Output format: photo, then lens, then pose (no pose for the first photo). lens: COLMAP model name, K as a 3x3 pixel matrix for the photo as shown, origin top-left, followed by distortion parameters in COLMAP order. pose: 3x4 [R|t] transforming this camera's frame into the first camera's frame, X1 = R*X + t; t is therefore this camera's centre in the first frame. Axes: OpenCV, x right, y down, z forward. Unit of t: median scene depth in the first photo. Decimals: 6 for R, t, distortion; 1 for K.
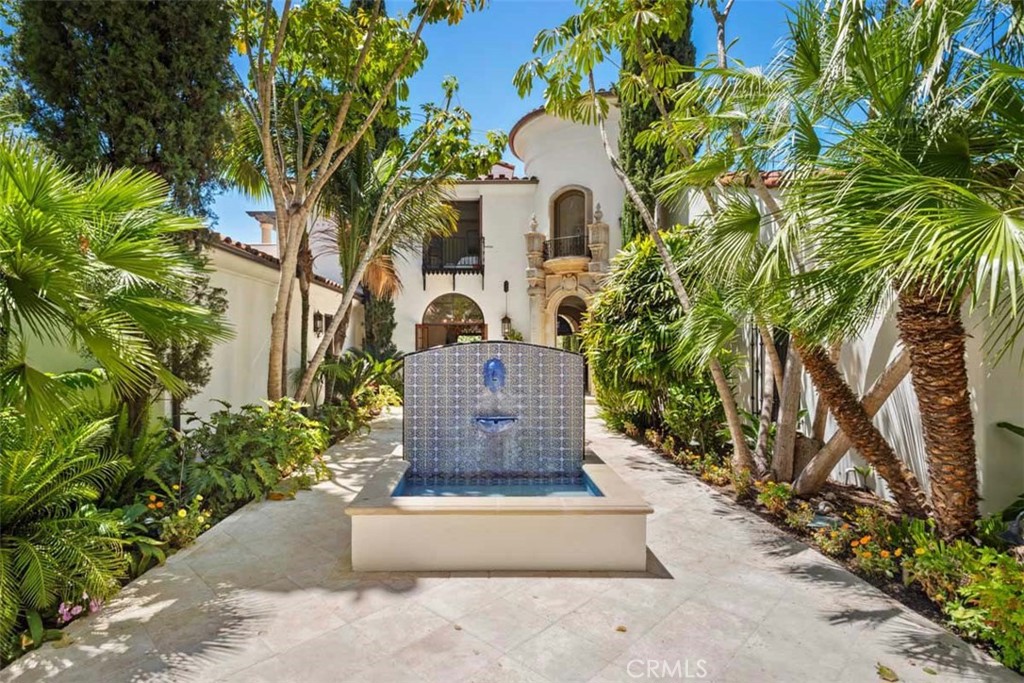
lens RADIAL K [[463.2, 0, 512.0], [0, 463.2, 341.5], [0, 0, 1]] dist [0.001083, 0.000243]
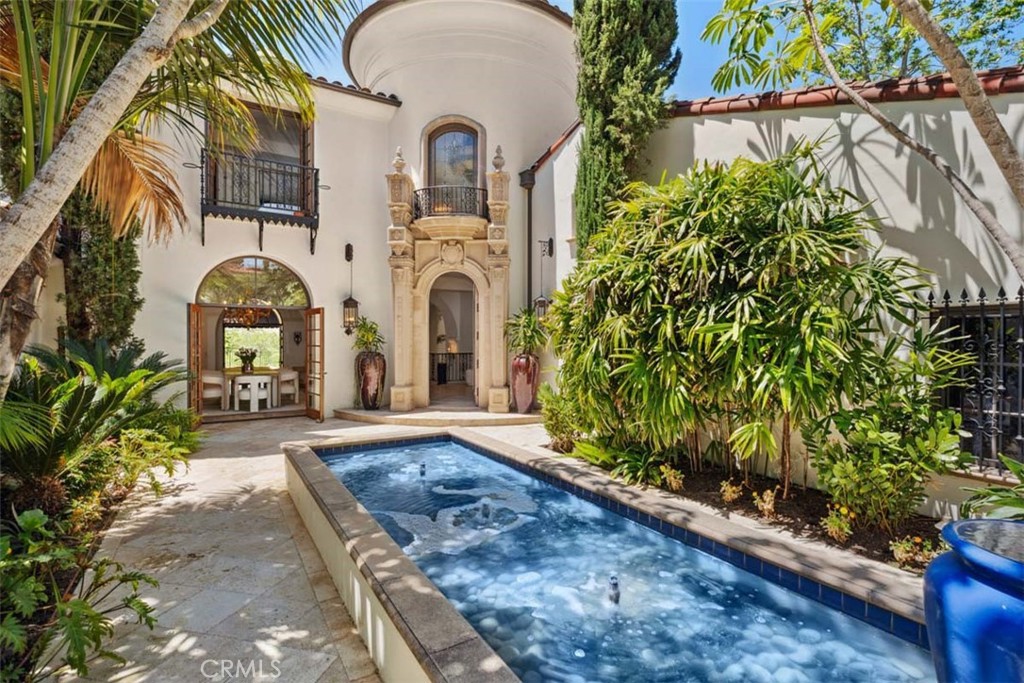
lens RADIAL K [[463.2, 0, 512.0], [0, 463.2, 341.5], [0, 0, 1]] dist [0.001083, 0.000243]
pose [[0.881946, 0.002371, 0.471344, -0.126683], [-0.006965, 0.999944, 0.008003, 0.001606], [-0.471298, -0.010341, 0.881913, 0.324960]]
